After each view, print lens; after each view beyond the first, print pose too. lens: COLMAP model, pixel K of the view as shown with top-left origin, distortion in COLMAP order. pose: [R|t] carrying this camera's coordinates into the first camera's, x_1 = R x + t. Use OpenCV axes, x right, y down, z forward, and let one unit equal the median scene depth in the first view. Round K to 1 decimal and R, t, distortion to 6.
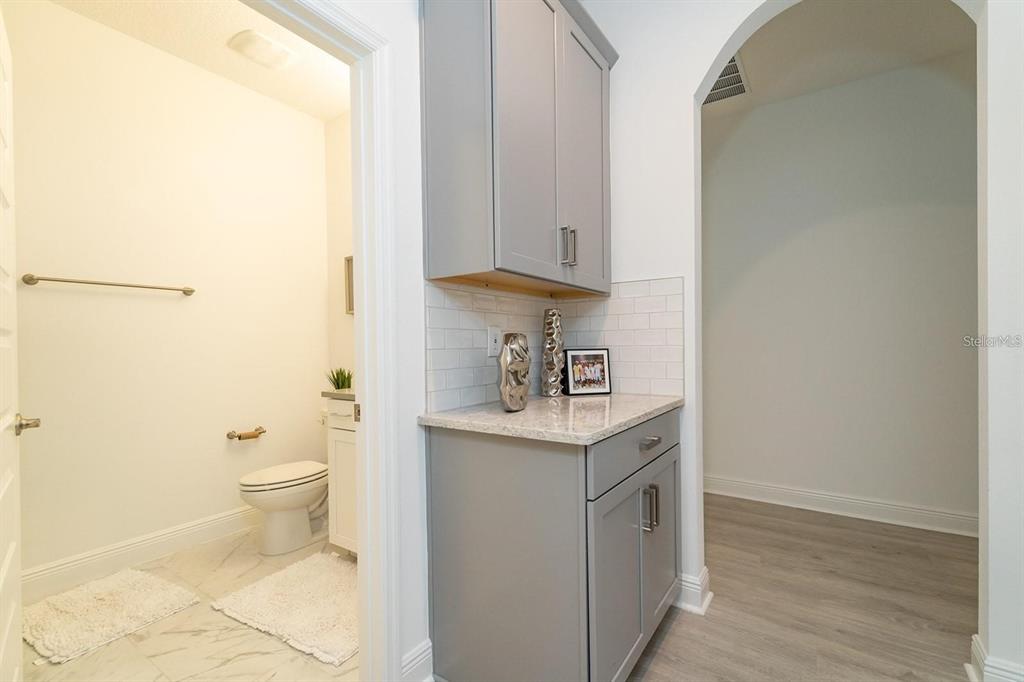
lens RADIAL K [[415.8, 0, 519.9], [0, 415.8, 344.8], [0, 0, 1]] dist [-0.000008, -0.000608]
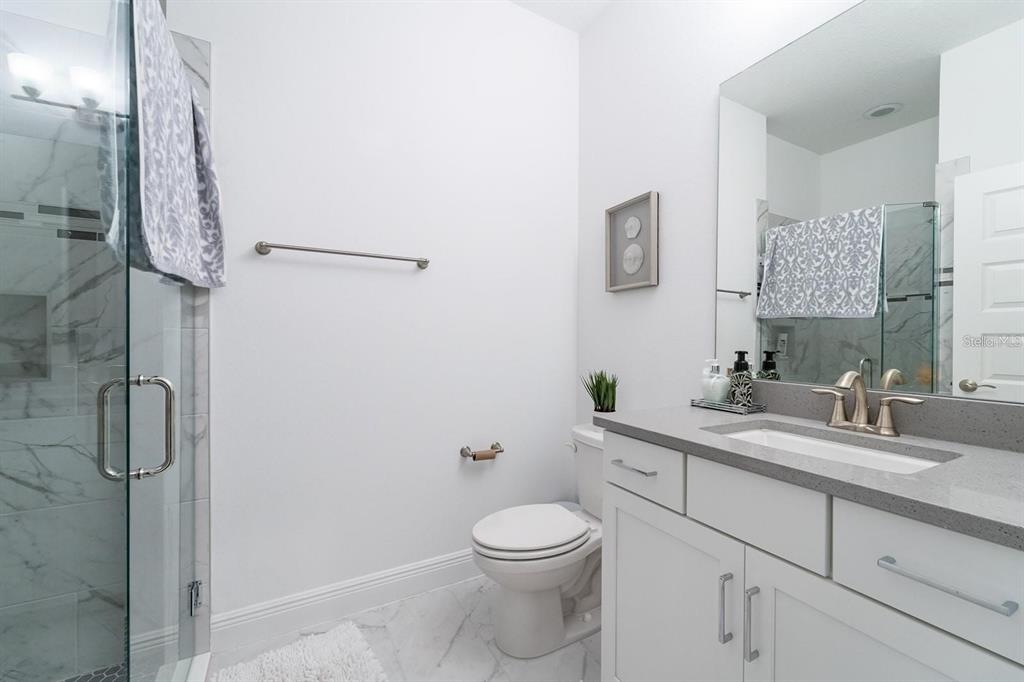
lens RADIAL K [[415.8, 0, 512.8], [0, 415.8, 344.8], [0, 0, 1]] dist [-0.000008, -0.000608]
pose [[0.874470, 0.020042, -0.484666, -0.251178], [-0.018184, 0.999798, 0.008534, 0.012203], [0.484739, 0.001351, 0.874658, 0.374060]]
